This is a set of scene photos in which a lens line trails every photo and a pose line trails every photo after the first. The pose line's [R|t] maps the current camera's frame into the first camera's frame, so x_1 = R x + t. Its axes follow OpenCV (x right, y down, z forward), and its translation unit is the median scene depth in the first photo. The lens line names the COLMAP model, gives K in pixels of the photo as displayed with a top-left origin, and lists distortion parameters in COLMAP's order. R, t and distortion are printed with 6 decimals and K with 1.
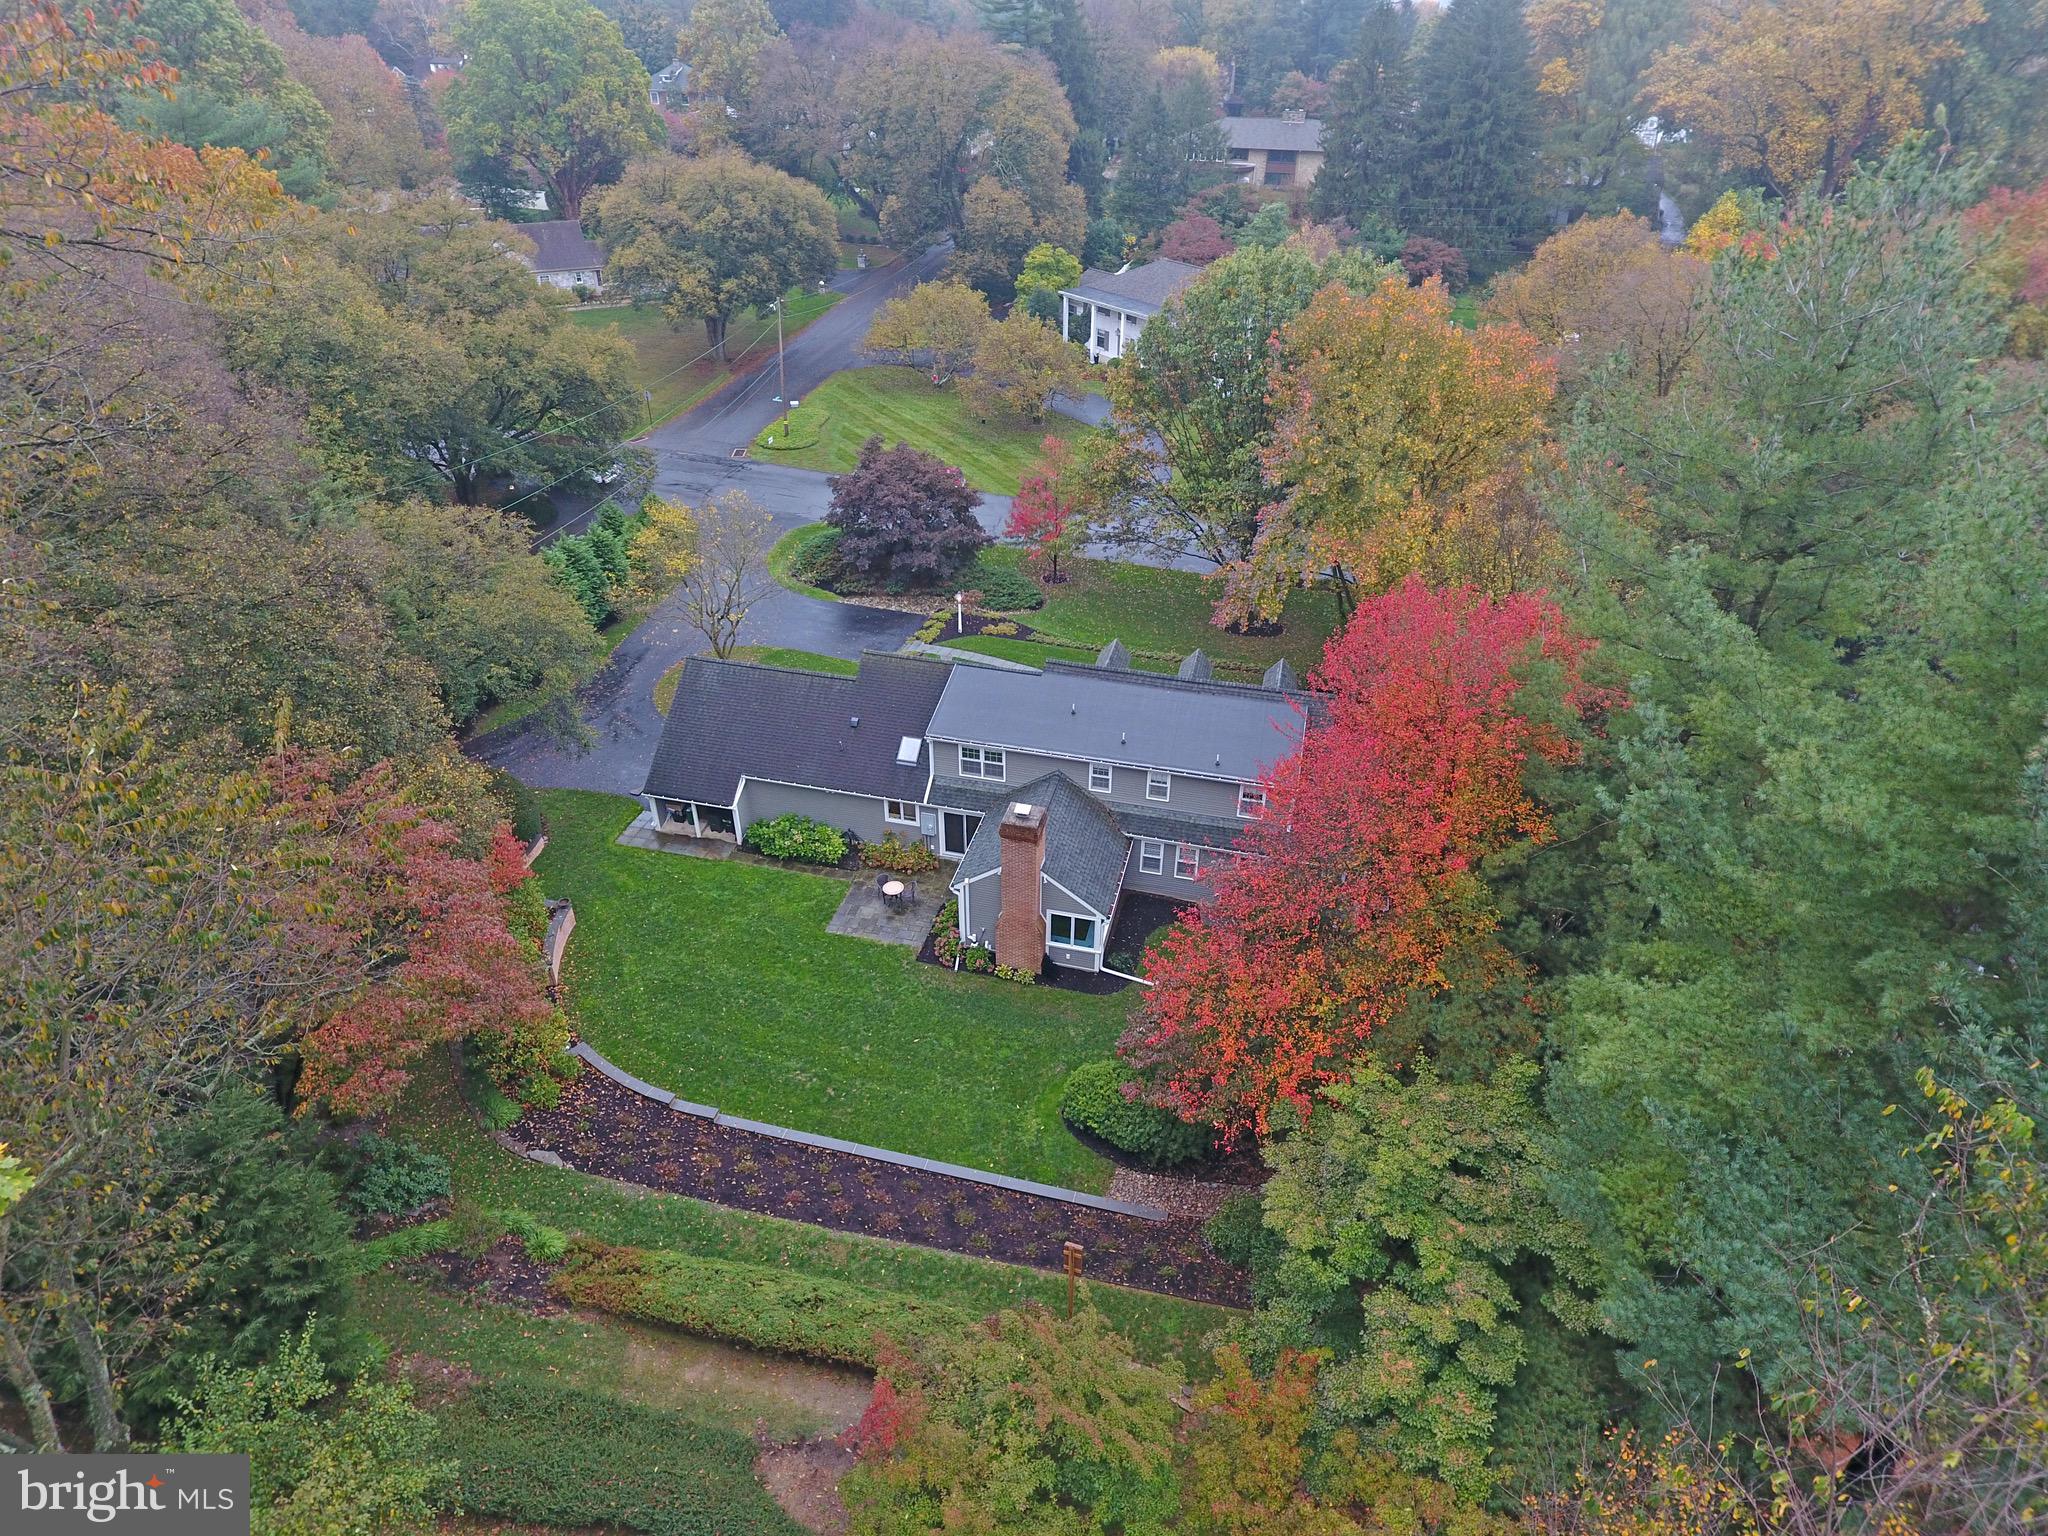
lens RADIAL K [[1196.0, 0, 1035.2], [0, 1196.0, 738.8], [0, 0, 1]] dist [-0.002903, -0.001742]
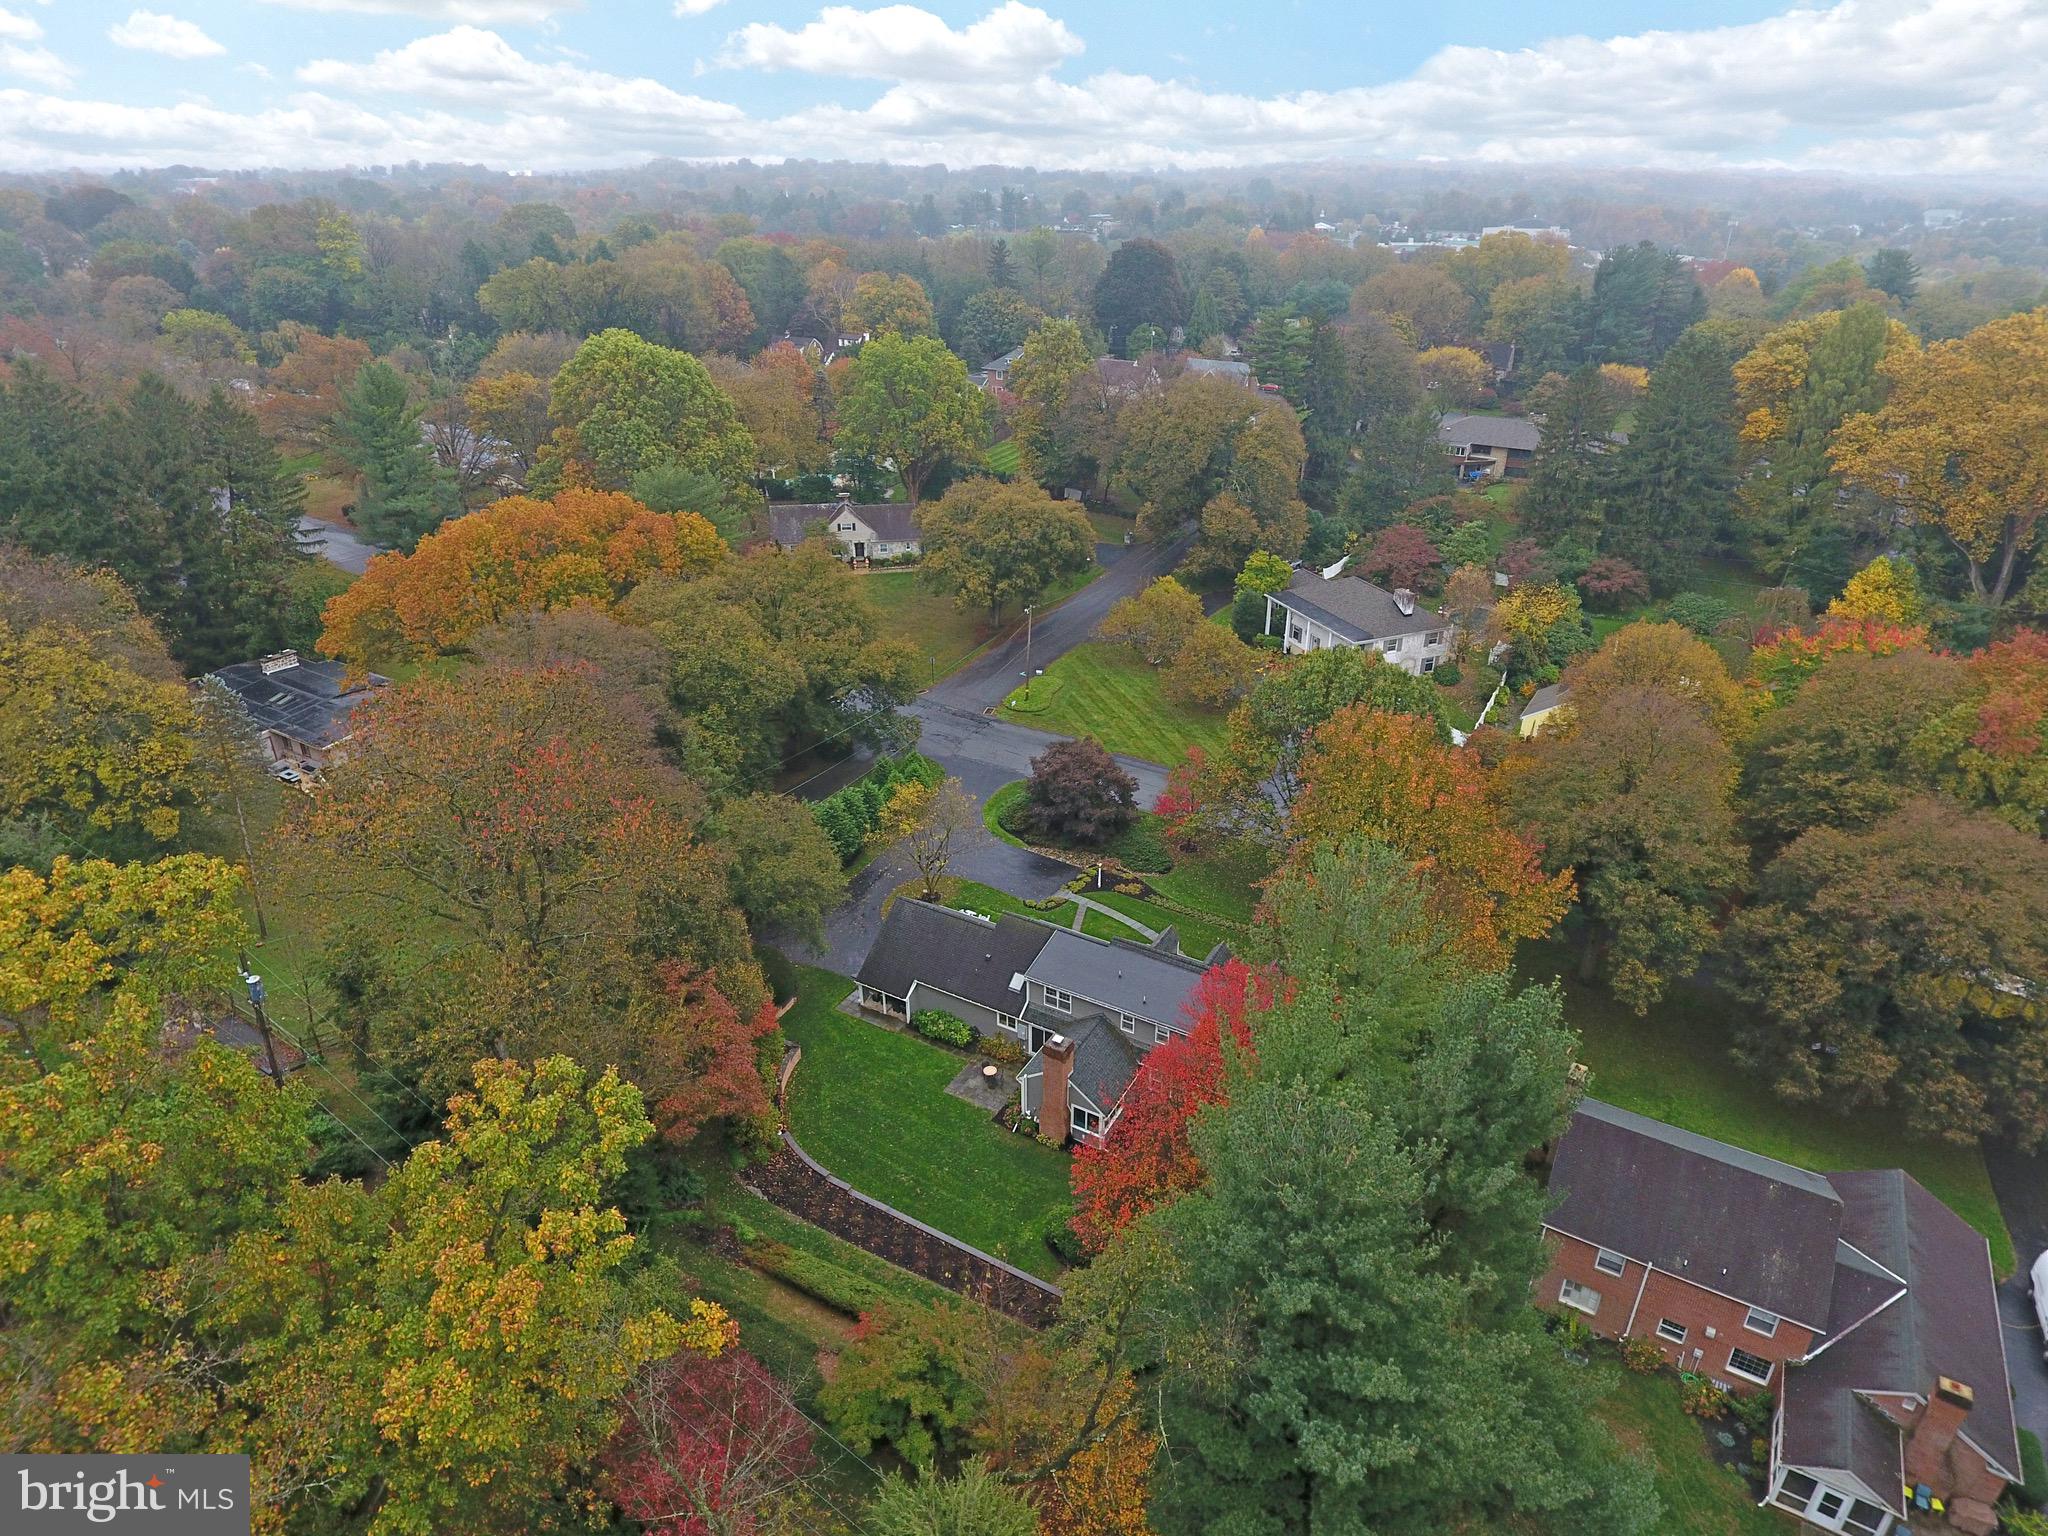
lens RADIAL K [[1196.0, 0, 1035.2], [0, 1196.0, 738.8], [0, 0, 1]] dist [-0.002903, -0.001742]
pose [[0.962025, 0.112141, -0.248861, 0.274692], [-0.142080, 0.984190, -0.105747, -0.143762], [0.233068, 0.137090, 0.962749, -0.546470]]
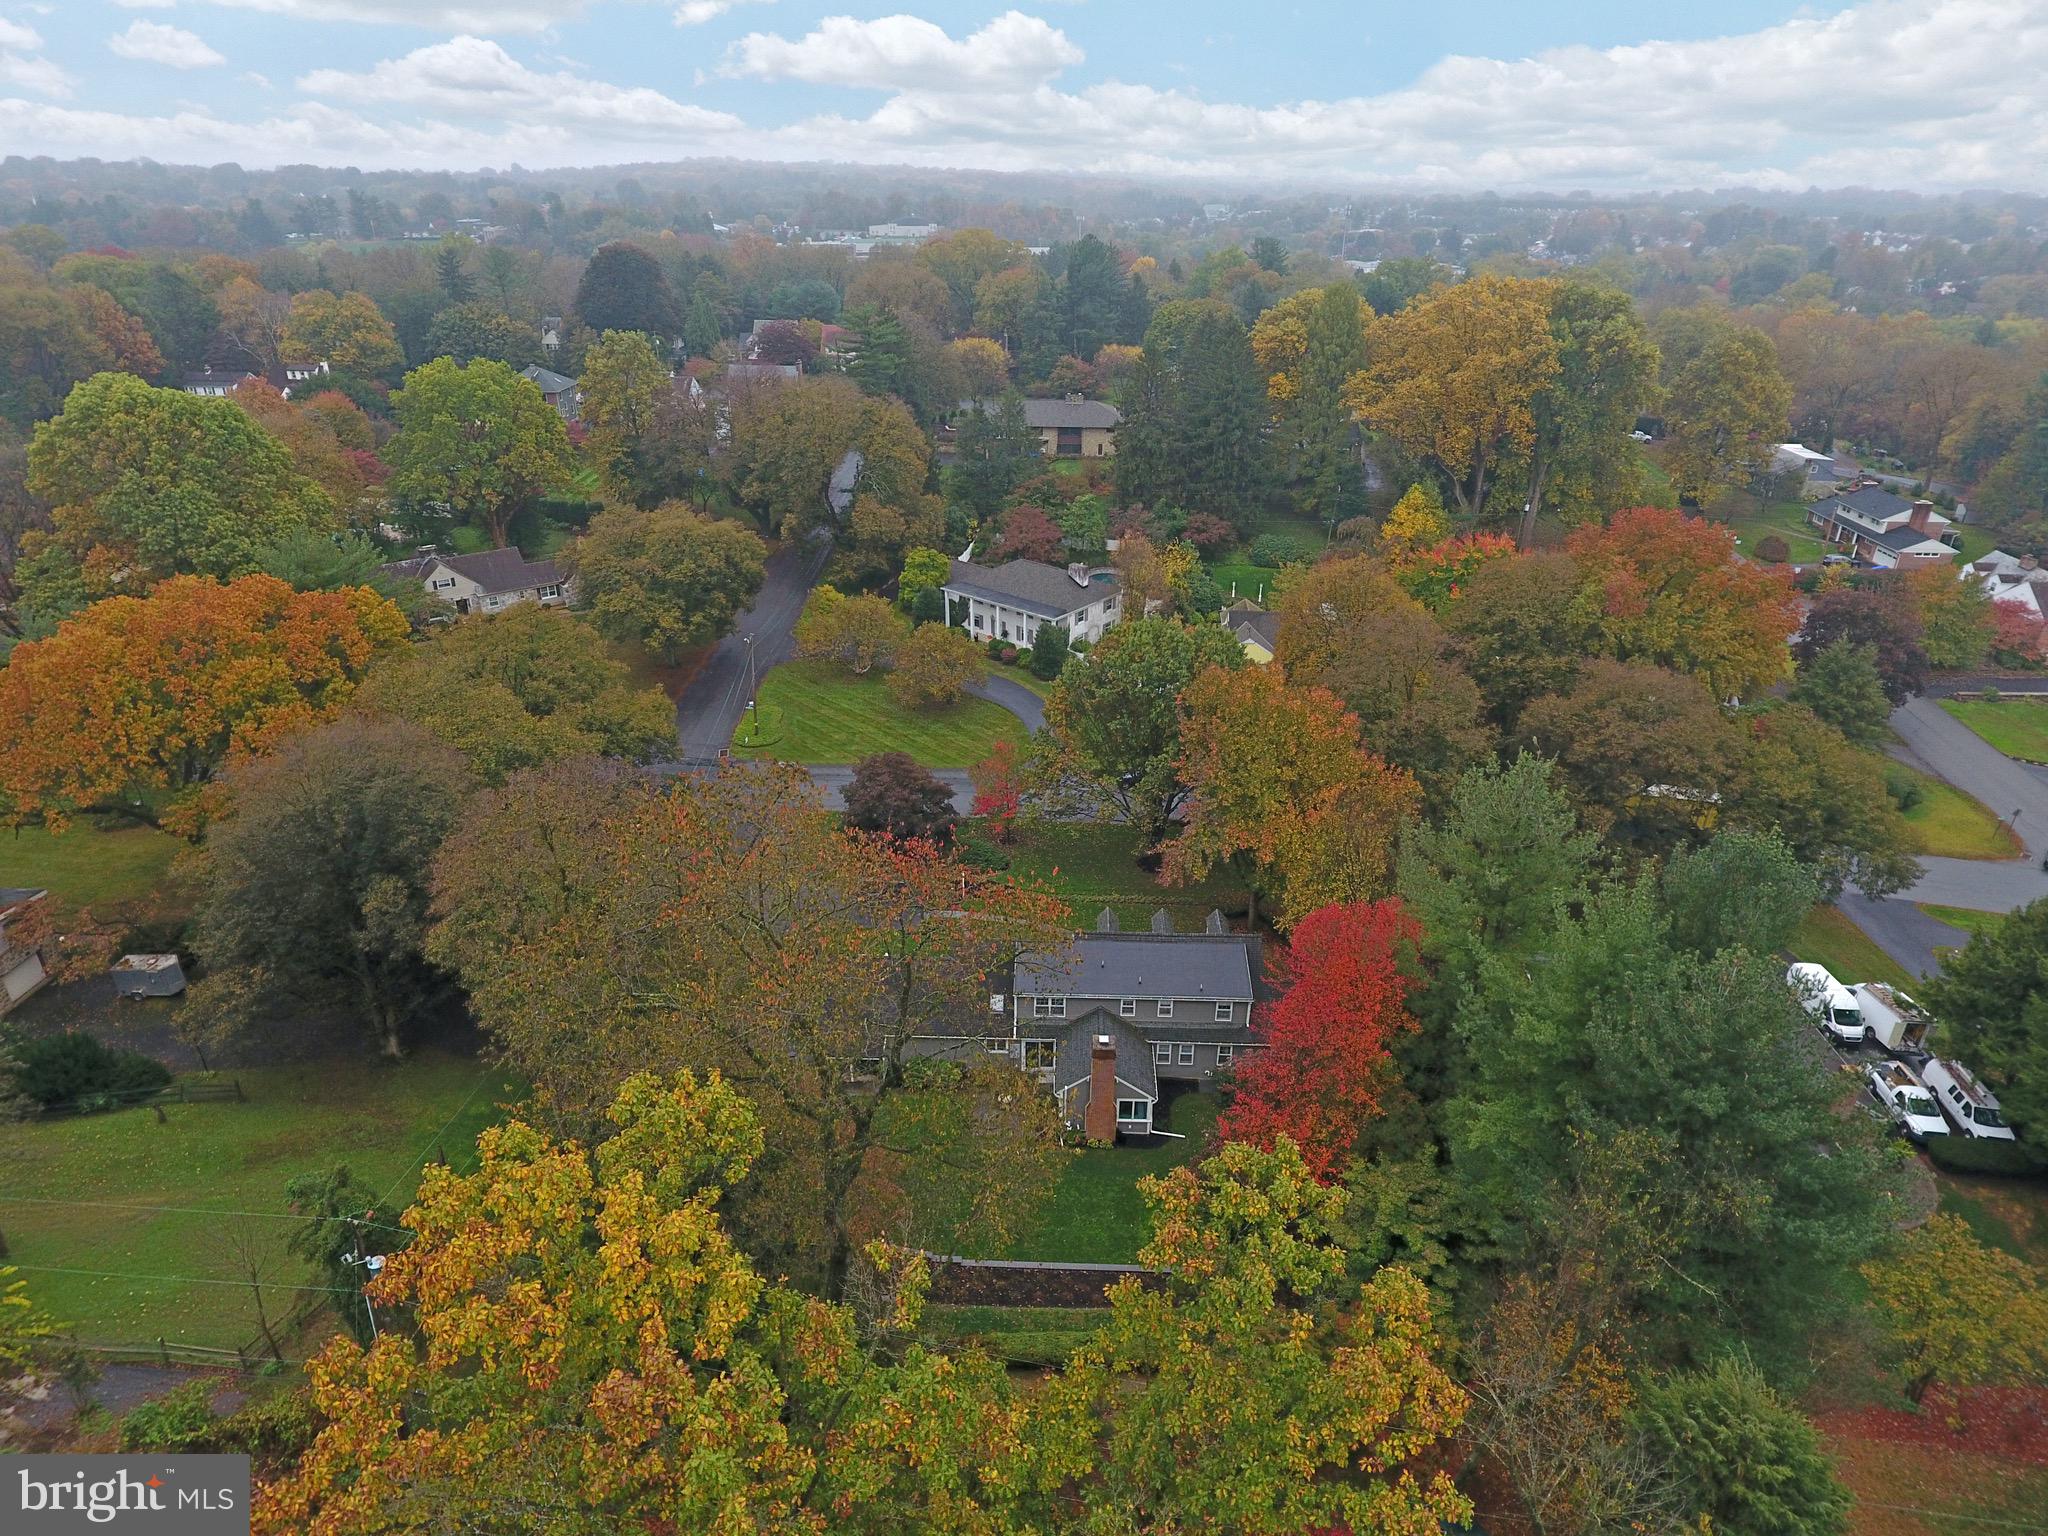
lens RADIAL K [[1196.0, 0, 1035.2], [0, 1196.0, 738.8], [0, 0, 1]] dist [-0.002903, -0.001742]
pose [[0.977757, -0.092138, 0.188421, -0.319236], [0.114725, 0.986984, -0.112699, -0.148339], [-0.175585, 0.131809, 0.975601, -0.542374]]
